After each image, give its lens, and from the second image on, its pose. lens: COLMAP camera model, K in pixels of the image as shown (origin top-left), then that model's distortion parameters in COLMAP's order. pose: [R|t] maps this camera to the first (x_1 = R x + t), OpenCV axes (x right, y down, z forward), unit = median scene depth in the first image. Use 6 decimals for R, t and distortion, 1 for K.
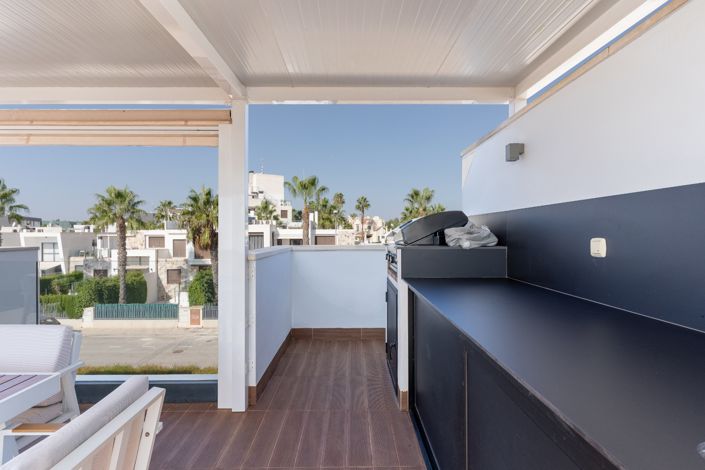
lens RADIAL K [[340.7, 0, 352.5], [0, 340.7, 235.0], [0, 0, 1]] dist [0.015473, 0.000281]
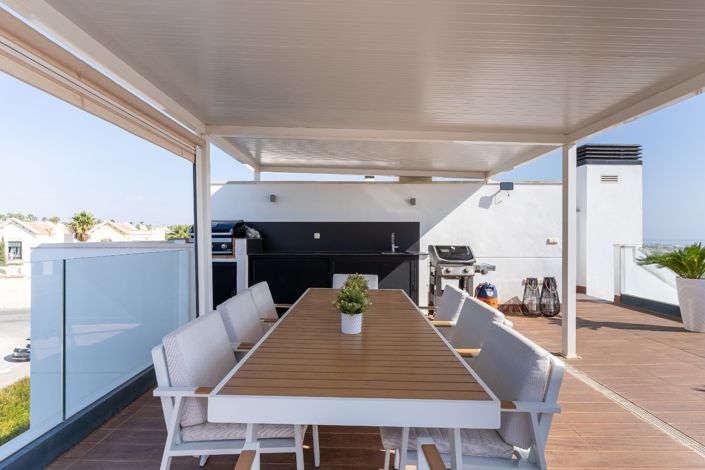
lens RADIAL K [[340.7, 0, 352.5], [0, 340.7, 235.0], [0, 0, 1]] dist [0.015473, 0.000281]
pose [[0.004258, 0.015315, 0.999874, -0.112940], [0.007439, 0.999855, -0.015347, 0.003381], [-0.999963, 0.007503, 0.004143, 0.025175]]
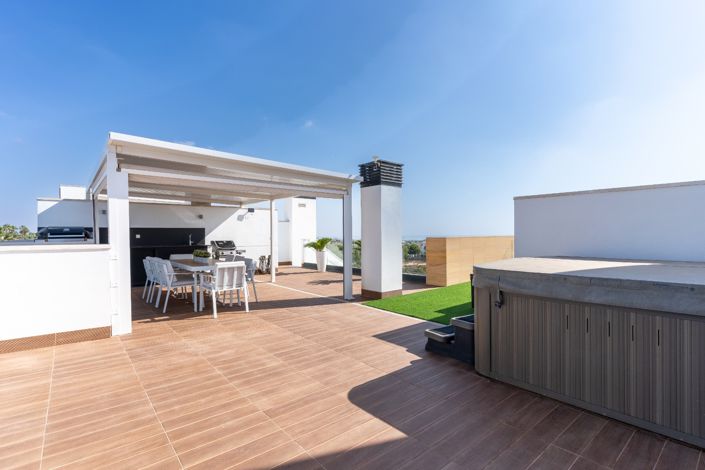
lens RADIAL K [[340.7, 0, 352.5], [0, 340.7, 235.0], [0, 0, 1]] dist [0.015473, 0.000281]
pose [[-0.634006, 0.010453, 0.773257, -0.240227], [0.018303, 0.999831, 0.001490, 0.002832], [-0.773111, 0.015098, -0.634090, 0.075072]]
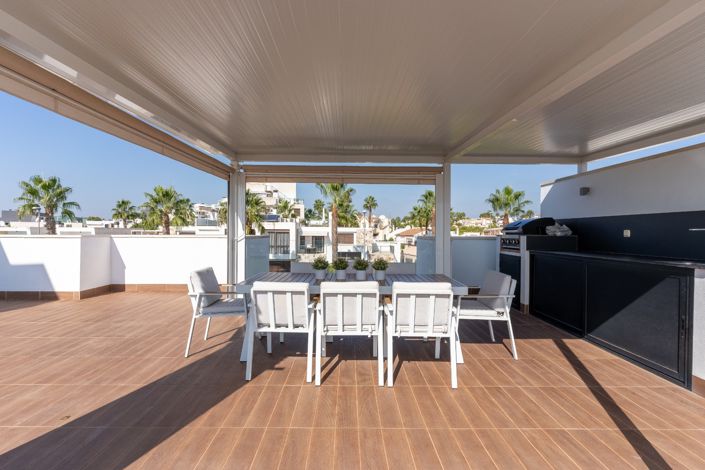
lens RADIAL K [[340.7, 0, 352.5], [0, 340.7, 235.0], [0, 0, 1]] dist [0.015473, 0.000281]
pose [[0.999951, 0.009790, 0.001221, -0.058581], [-0.009795, 0.999942, 0.004495, 0.002342], [-0.001177, -0.004507, 0.999989, -0.068991]]
